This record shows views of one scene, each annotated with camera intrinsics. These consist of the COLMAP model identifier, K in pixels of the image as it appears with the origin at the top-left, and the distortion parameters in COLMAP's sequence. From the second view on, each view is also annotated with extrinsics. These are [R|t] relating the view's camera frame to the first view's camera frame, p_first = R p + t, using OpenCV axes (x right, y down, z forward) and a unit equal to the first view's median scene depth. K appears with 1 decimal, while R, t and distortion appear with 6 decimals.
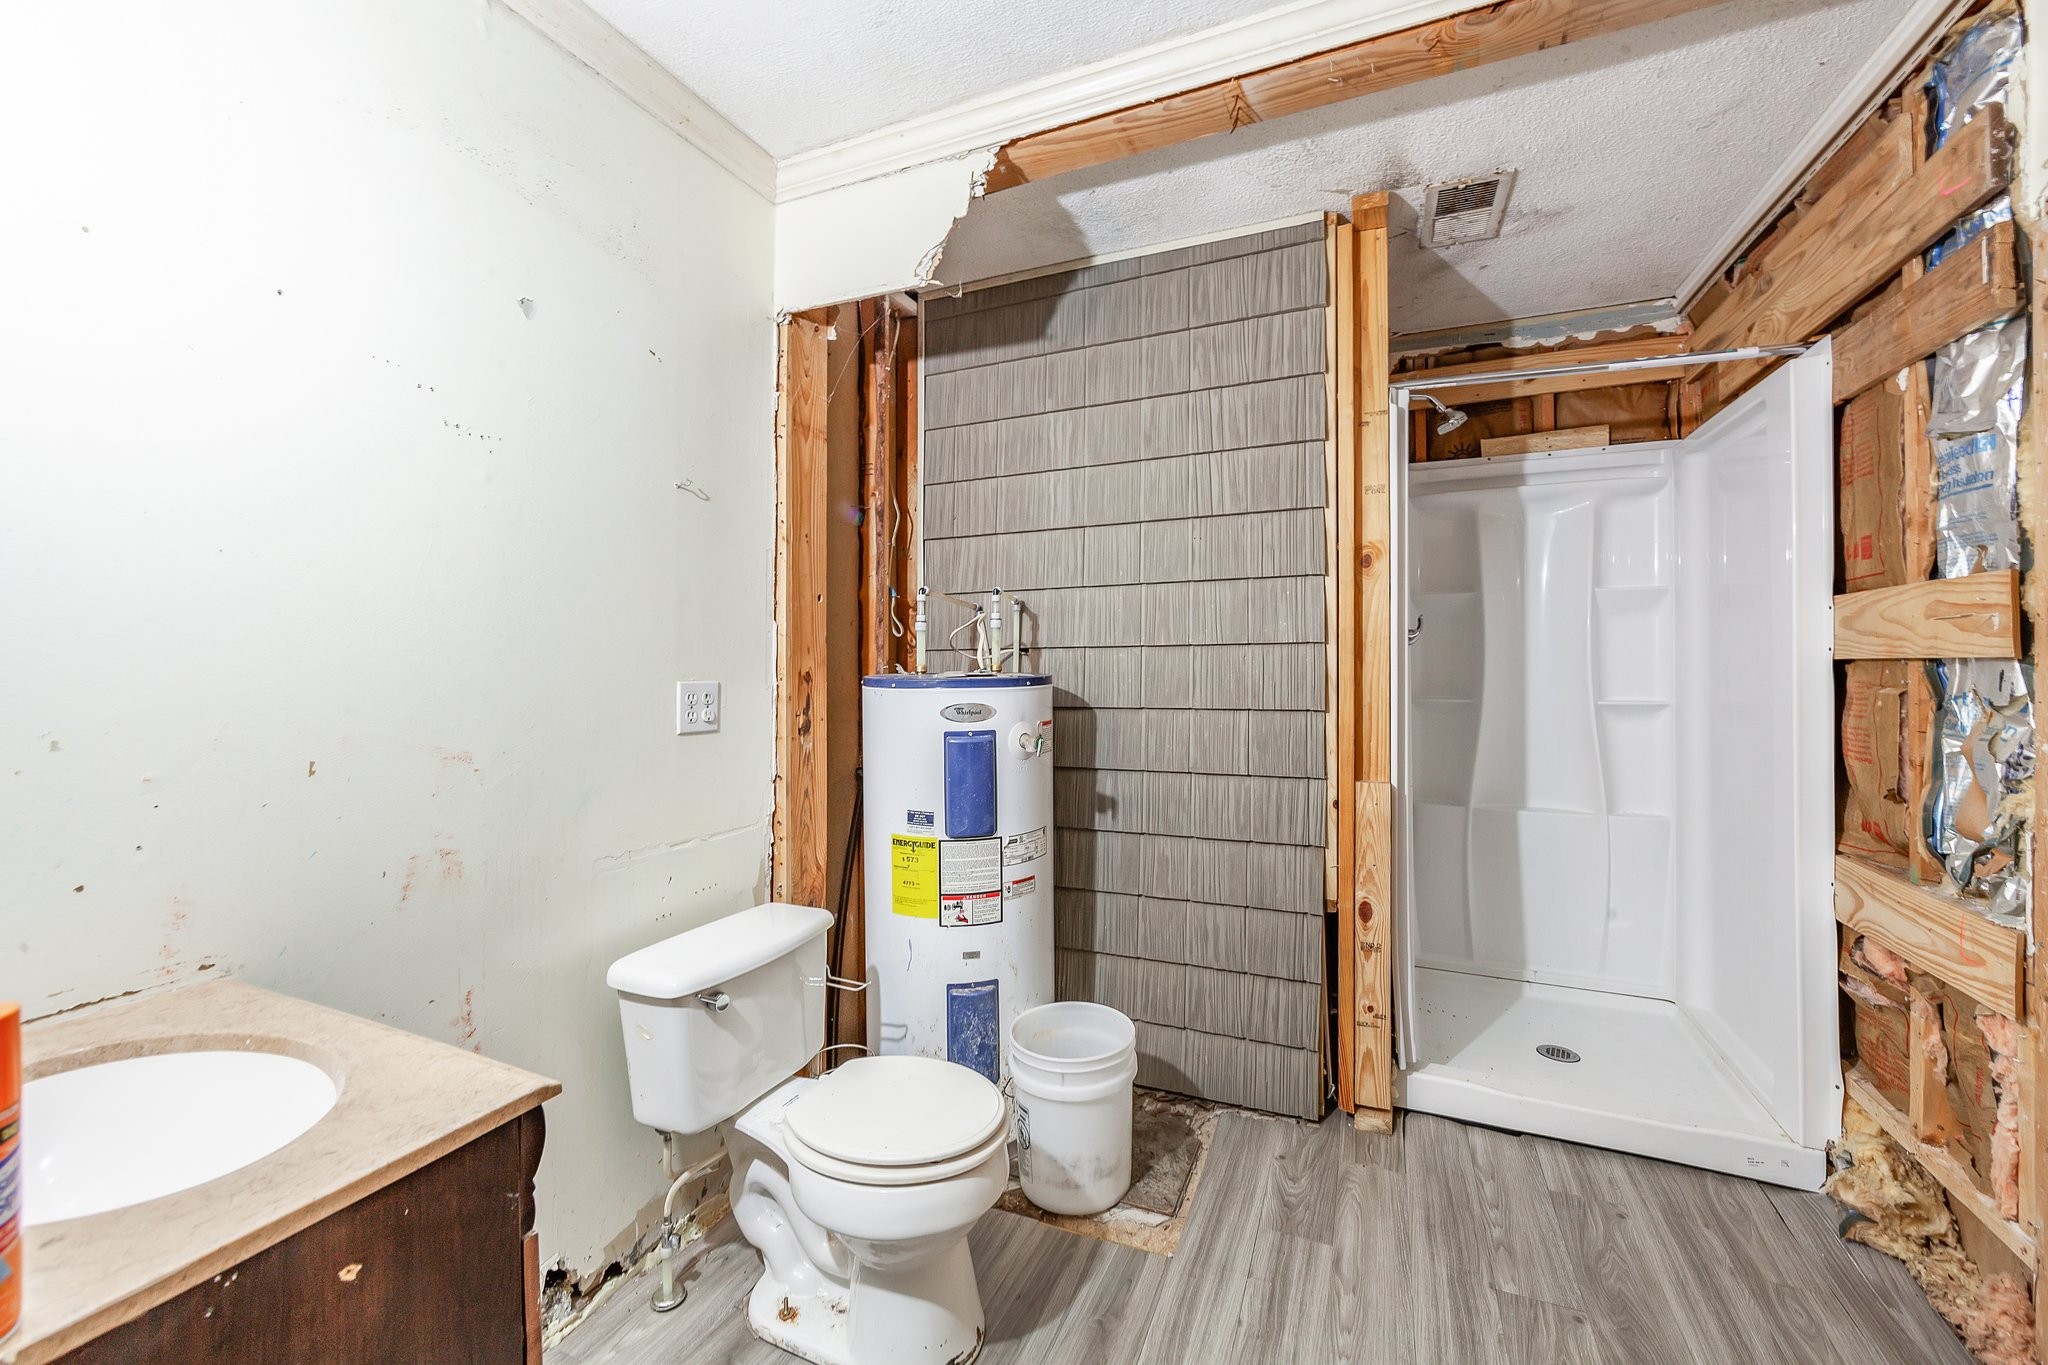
lens RADIAL K [[812.0, 0, 1024.0], [0, 812.0, 682.5], [0, 0, 1]] dist [-0.001549, -0.000292]
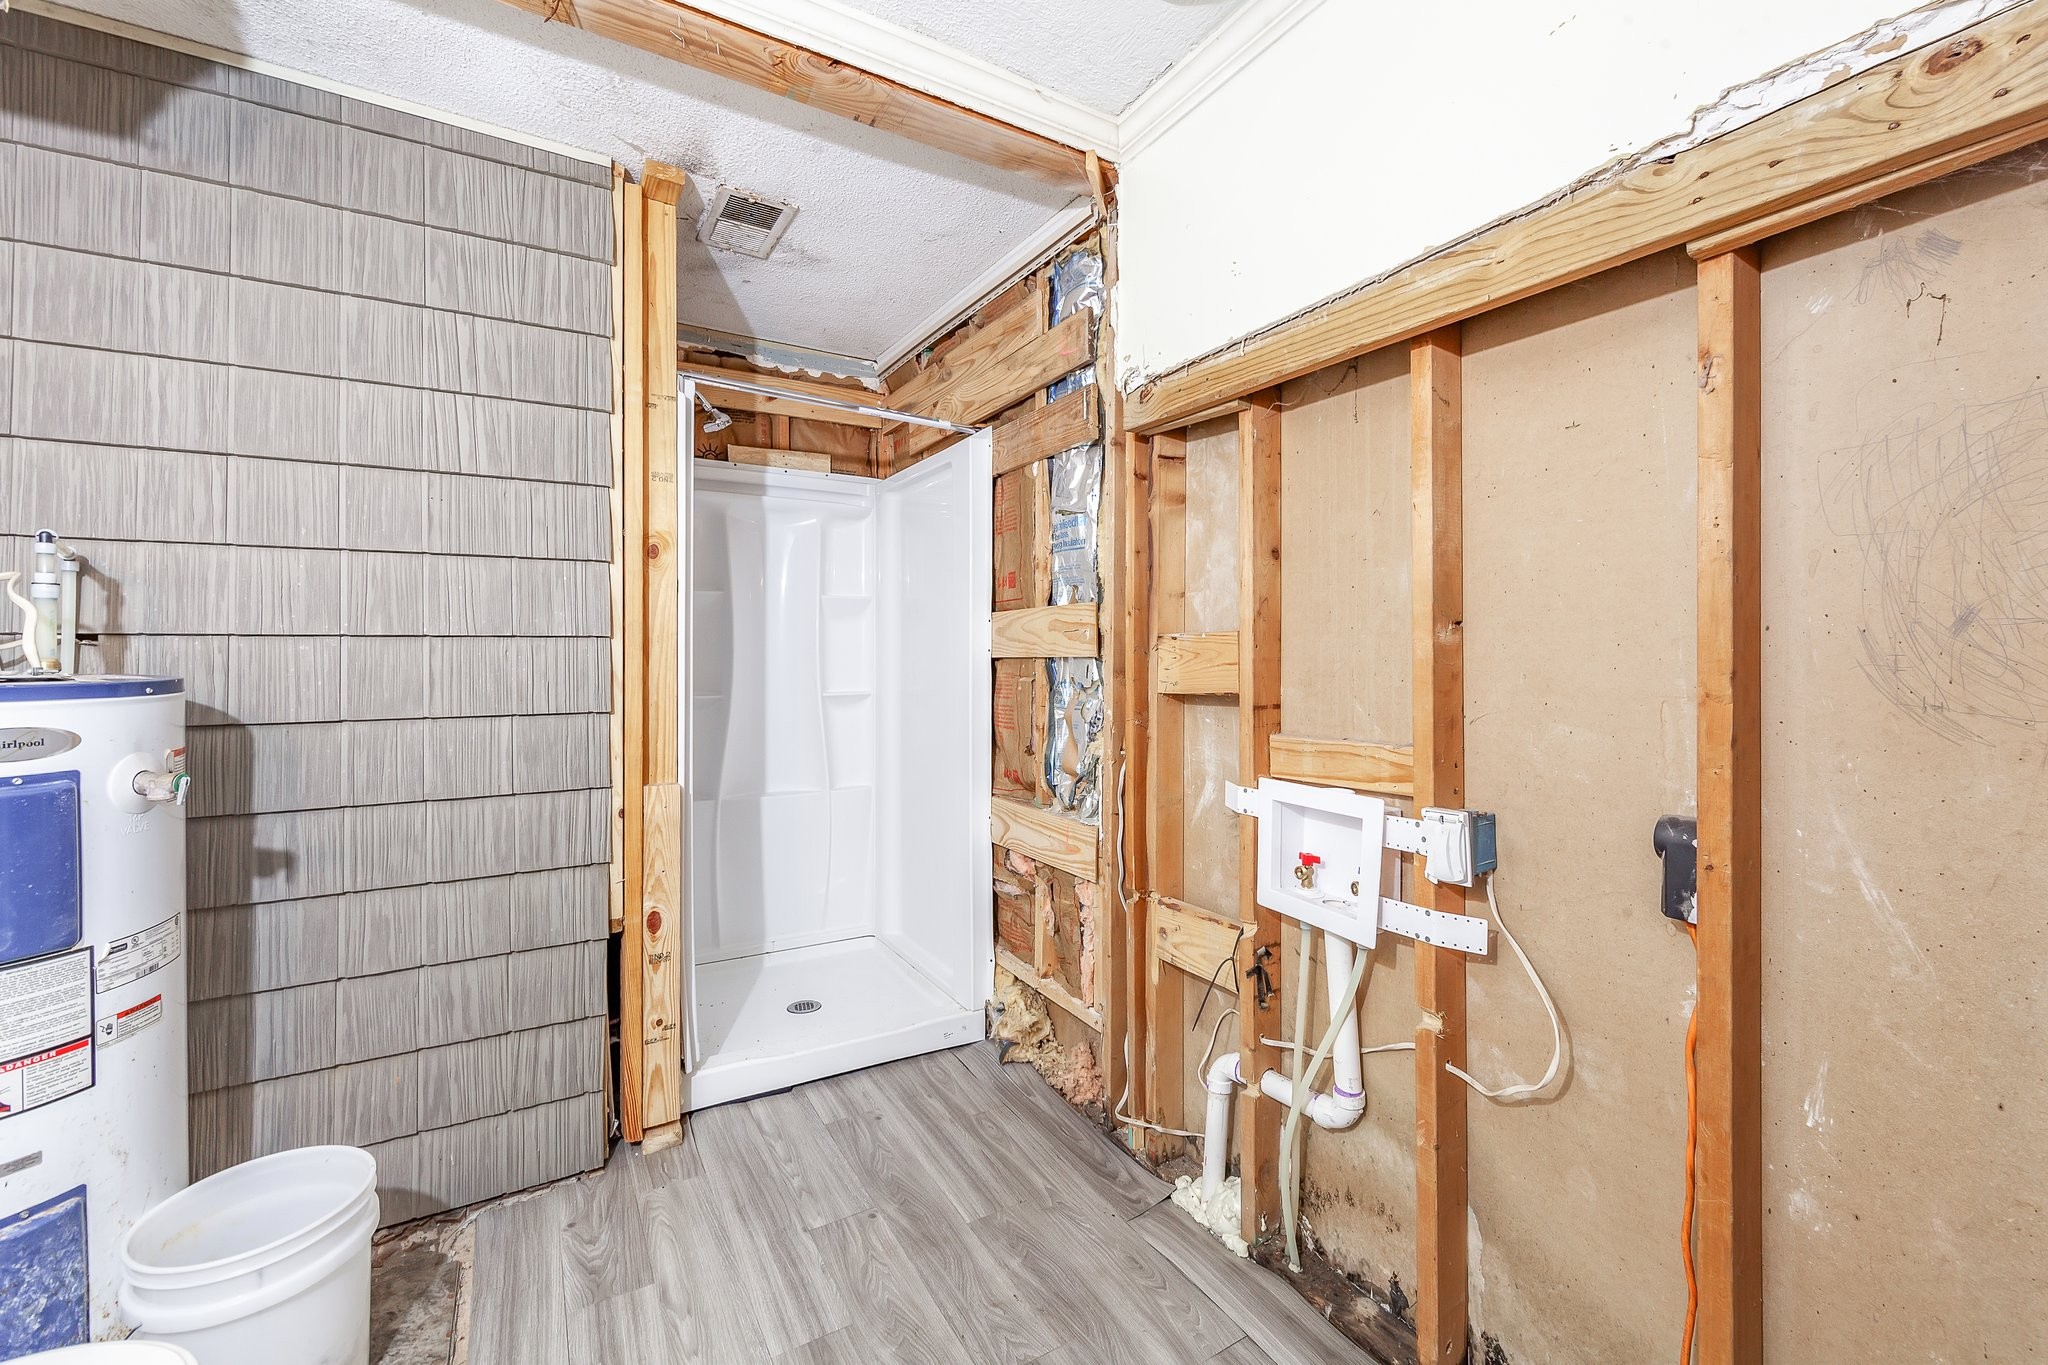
lens RADIAL K [[853.0, 0, 1026.5], [0, 853.0, 688.5], [0, 0, 1]] dist [-0.001736, -0.000235]
pose [[0.584174, -0.025074, 0.811241, -0.168219], [0.017442, 0.999680, 0.018338, -0.001202], [-0.811441, 0.003437, 0.584424, 0.085999]]
